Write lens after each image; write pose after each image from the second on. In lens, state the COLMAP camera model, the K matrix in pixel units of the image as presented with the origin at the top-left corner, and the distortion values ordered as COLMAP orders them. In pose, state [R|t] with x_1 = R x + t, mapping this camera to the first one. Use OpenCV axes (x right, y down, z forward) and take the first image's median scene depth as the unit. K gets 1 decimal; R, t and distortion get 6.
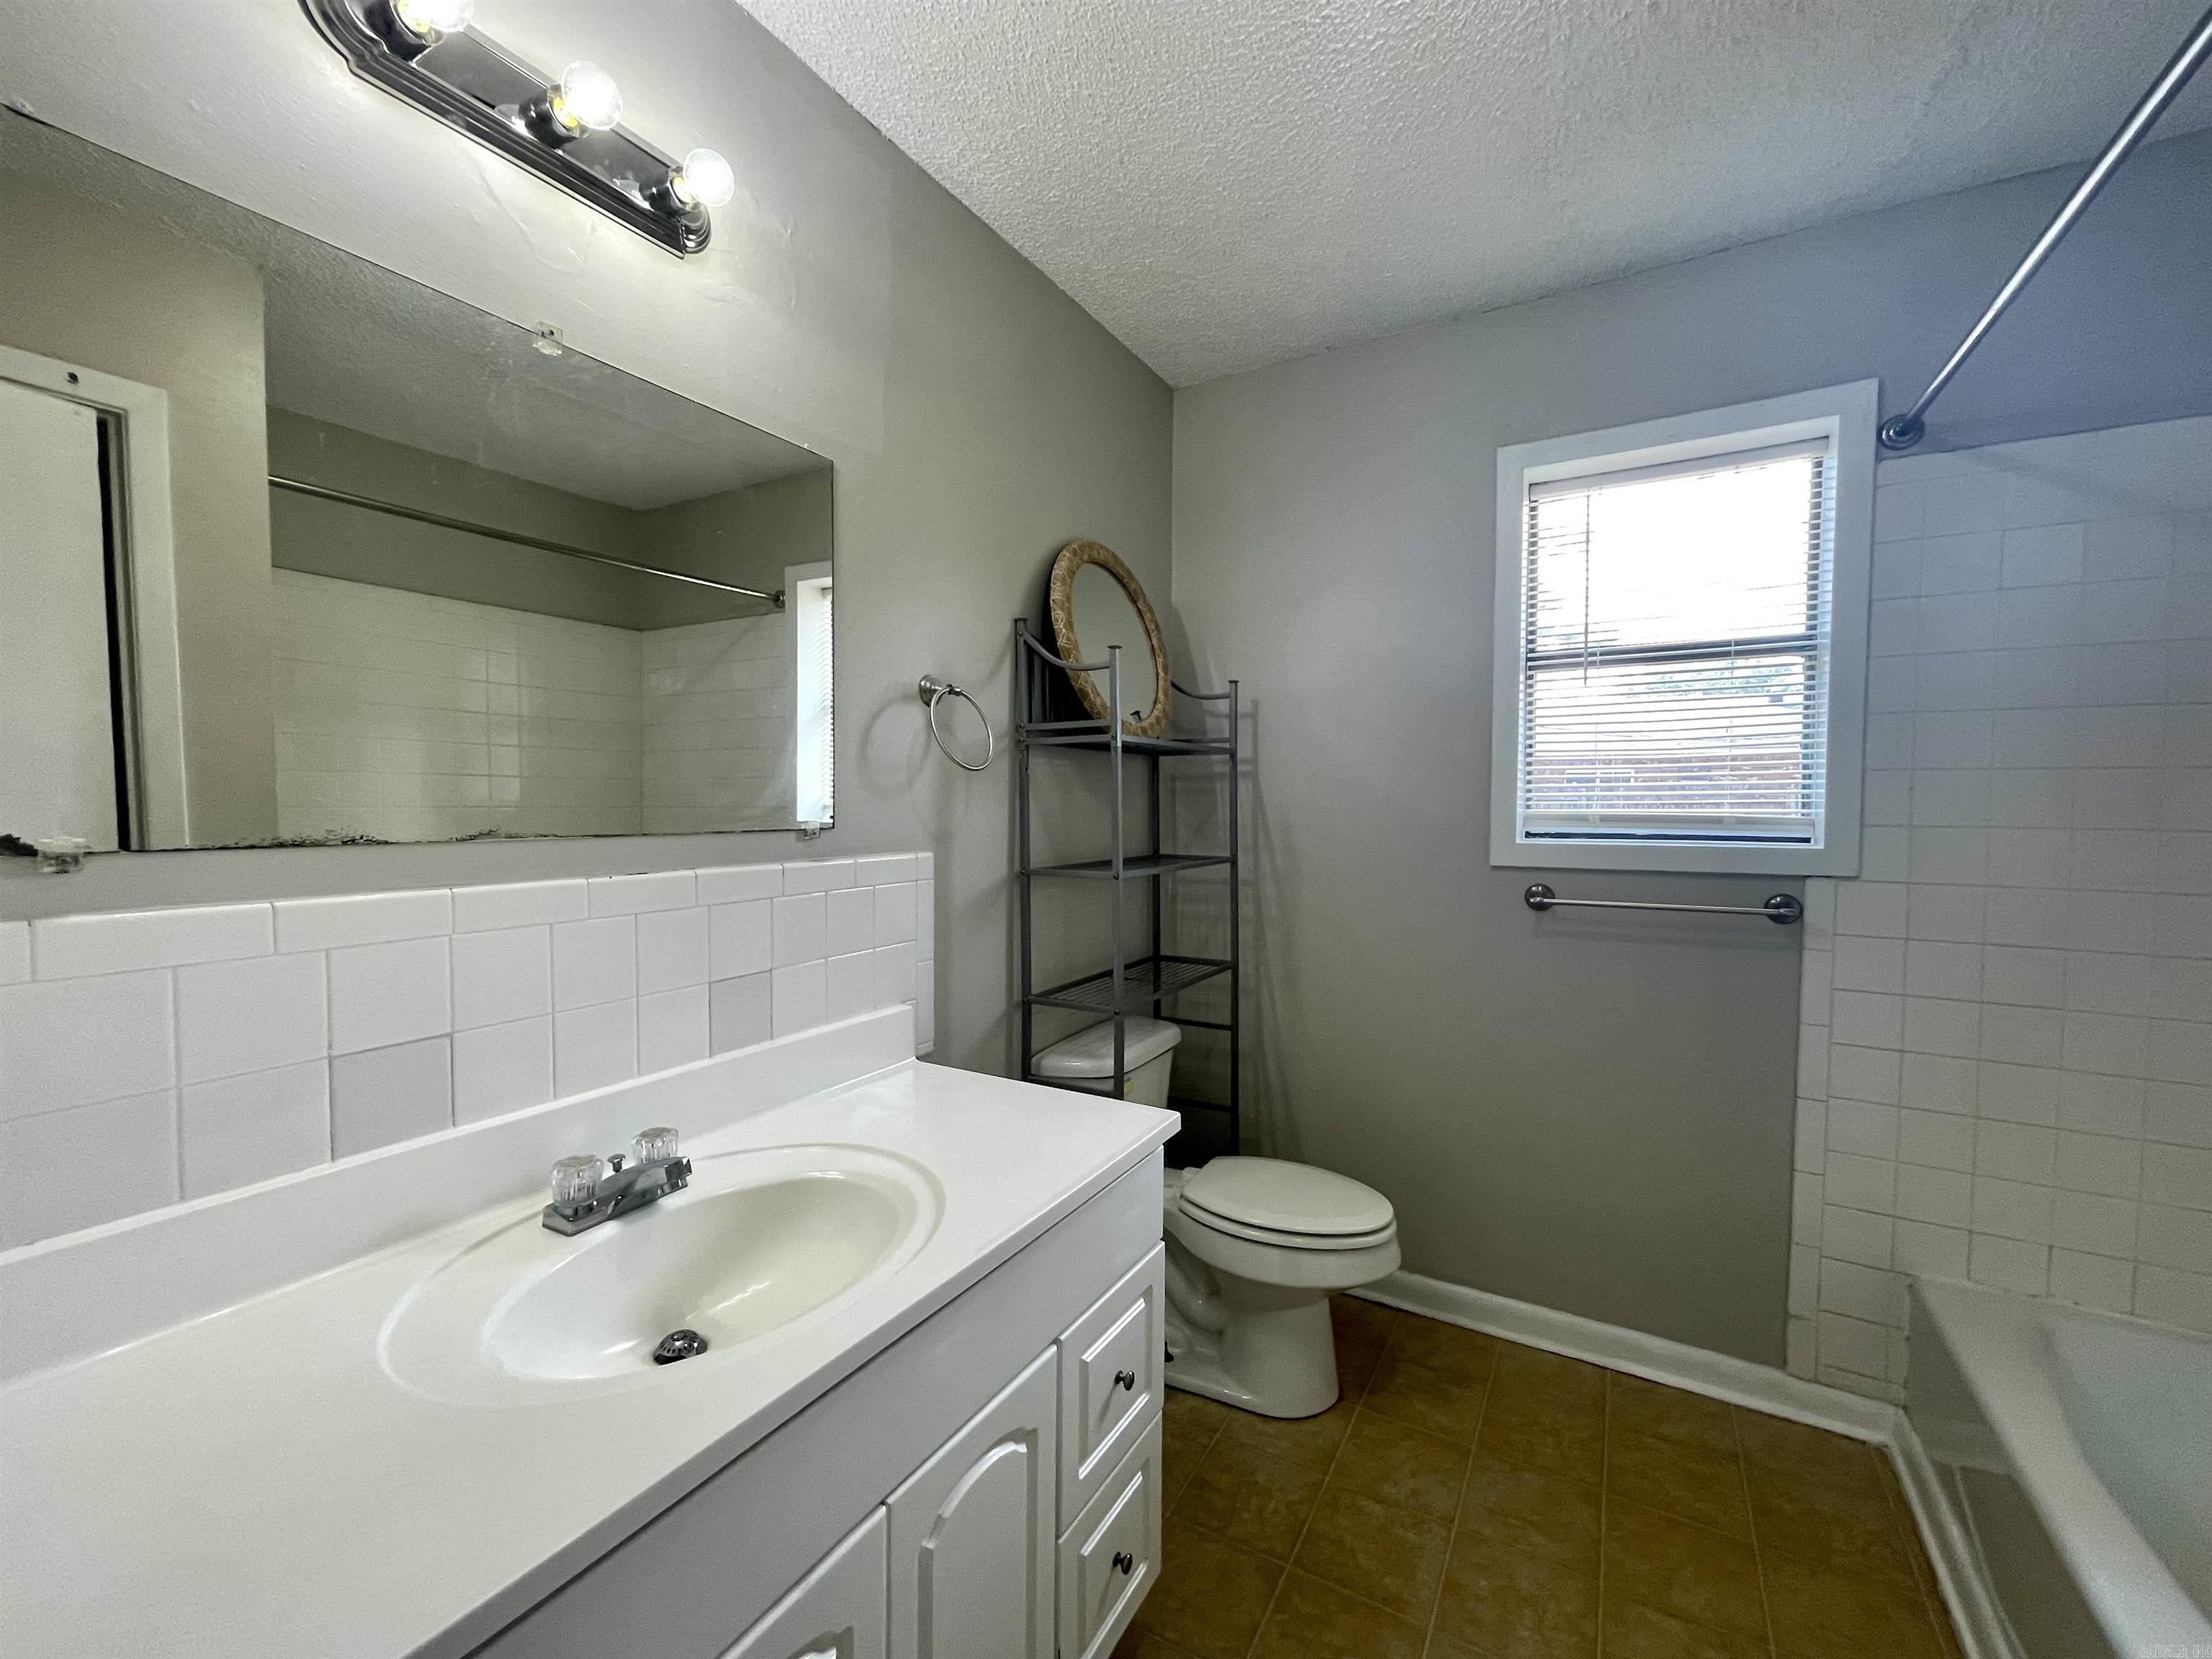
lens RADIAL K [[891.9, 0, 1095.6], [0, 891.9, 835.5], [0, 0, 1]] dist [-0.000560, 0.000385]
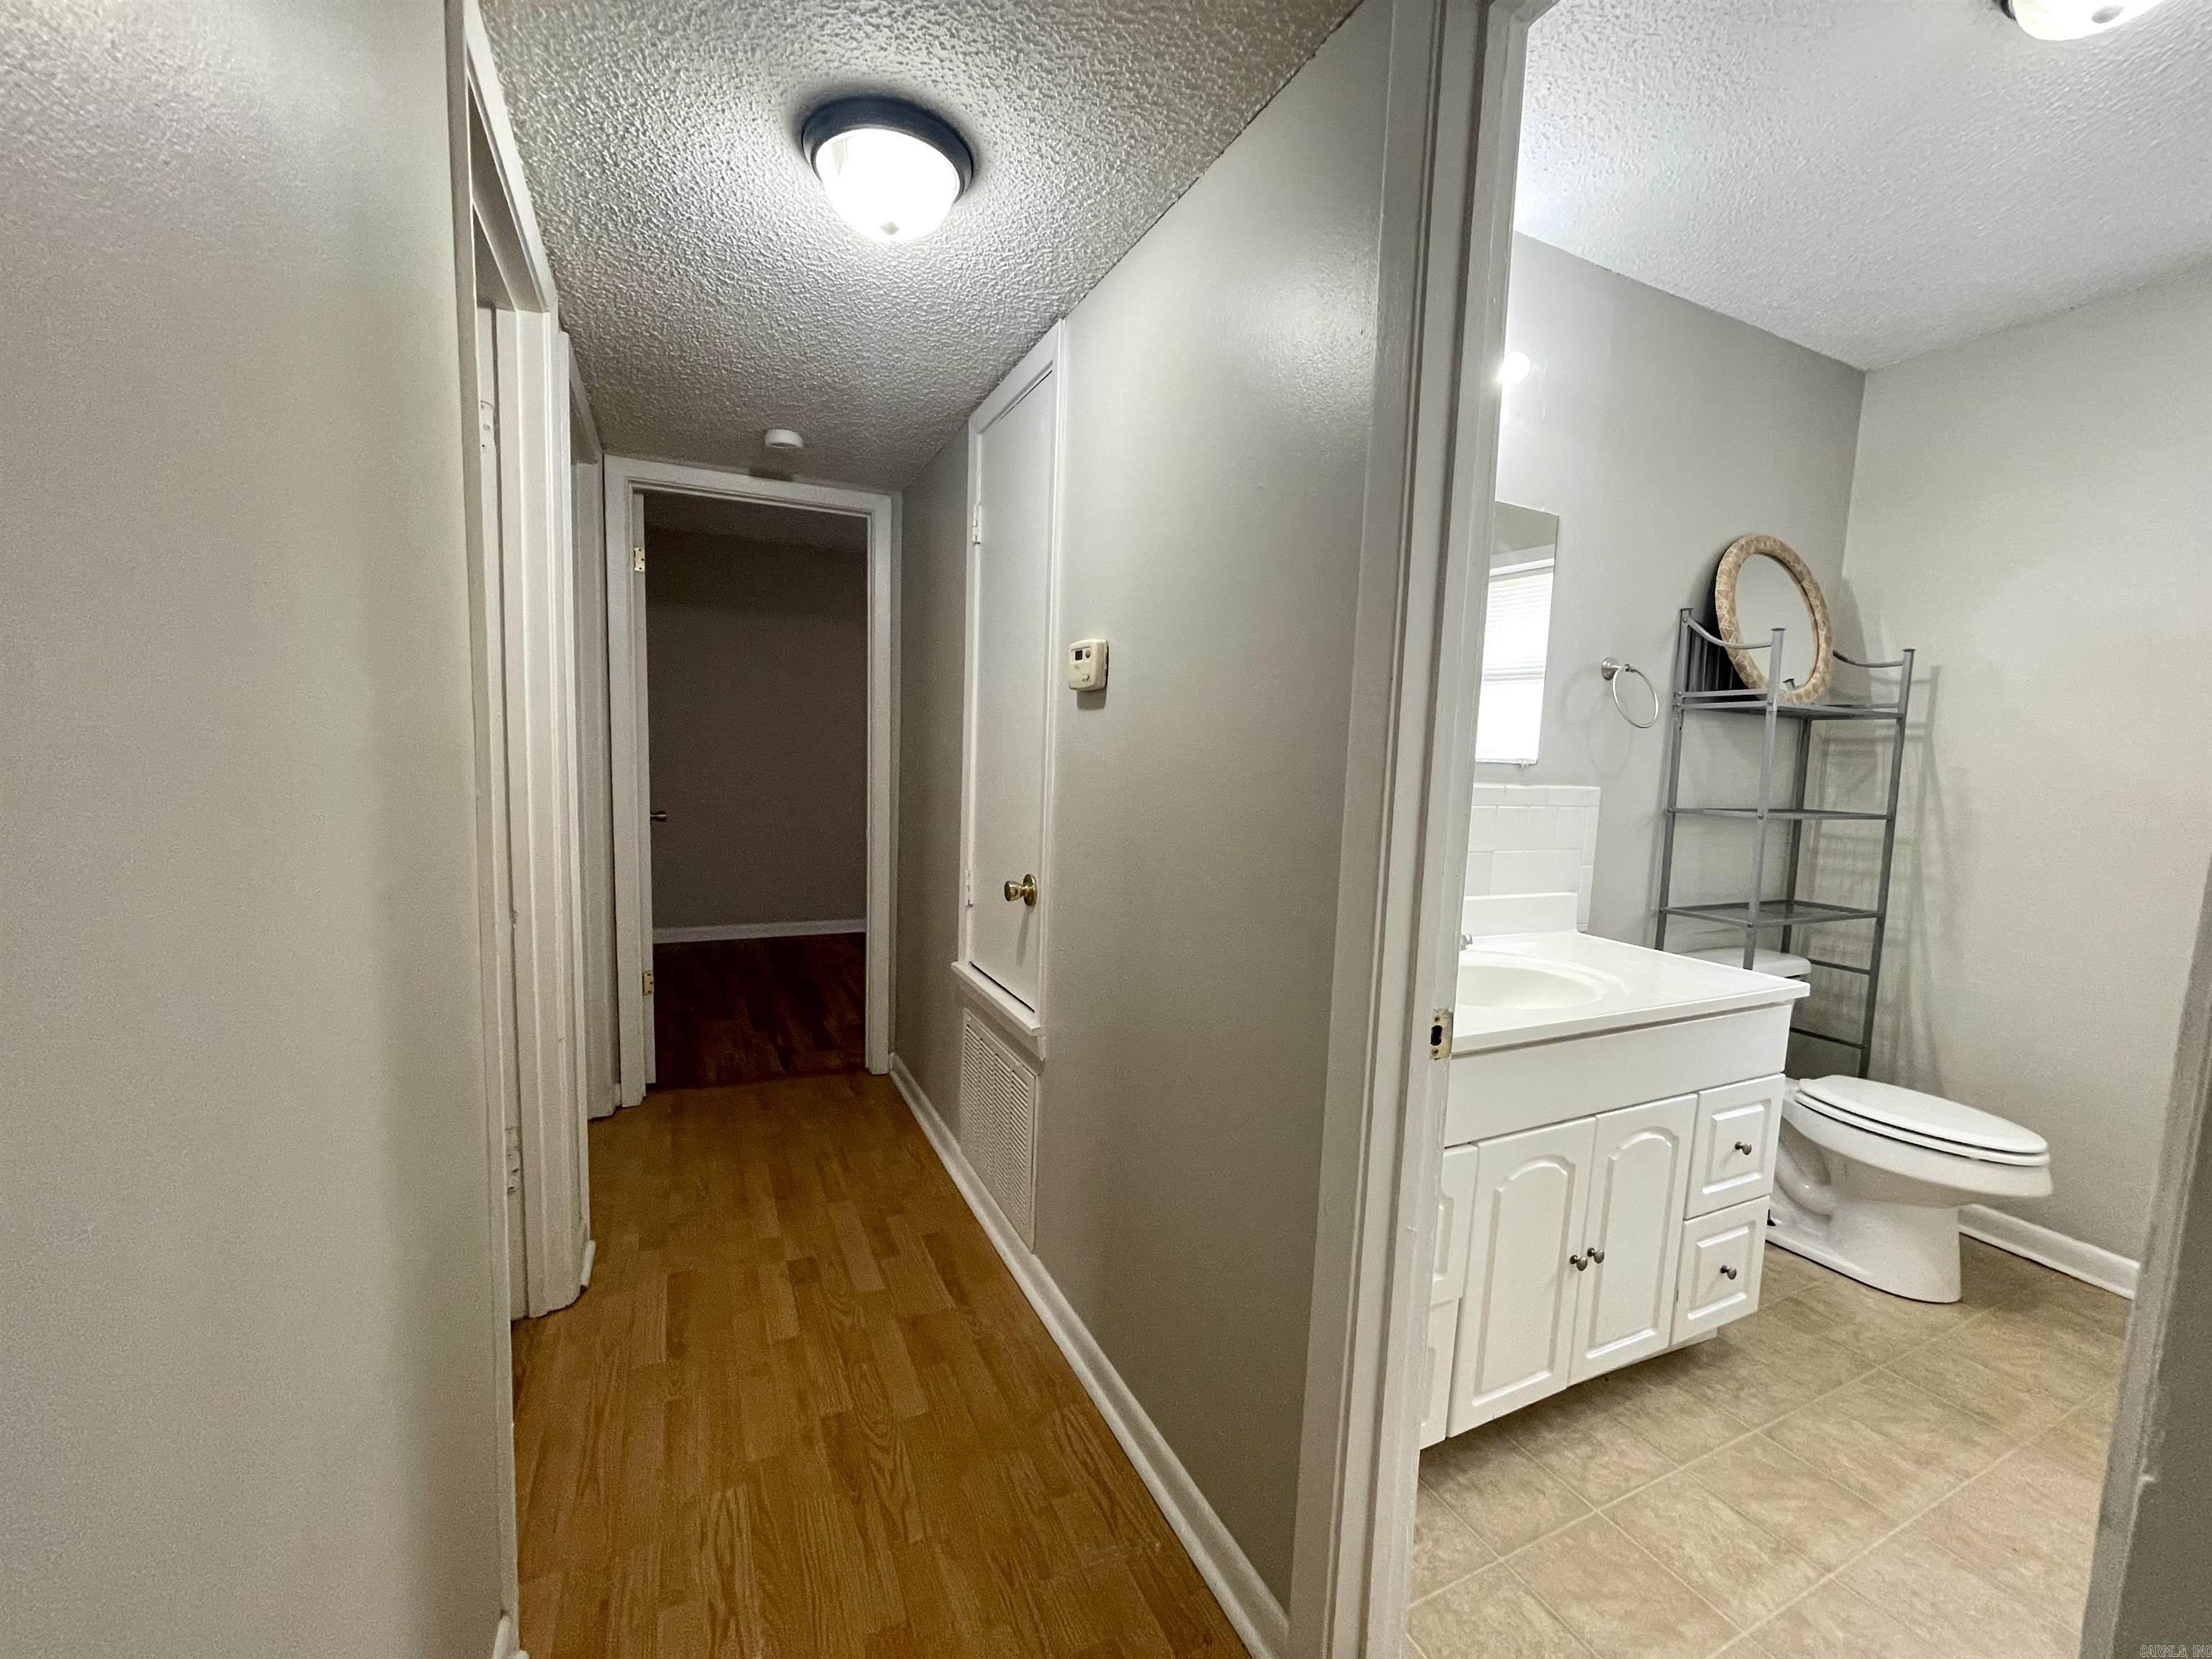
lens RADIAL K [[891.9, 0, 1095.6], [0, 891.9, 835.5], [0, 0, 1]] dist [-0.000560, 0.000385]
pose [[0.830287, 0.082316, -0.551223, -0.049379], [-0.059620, 0.996476, 0.059005, 0.045173], [0.554138, -0.016127, 0.832269, -0.453375]]
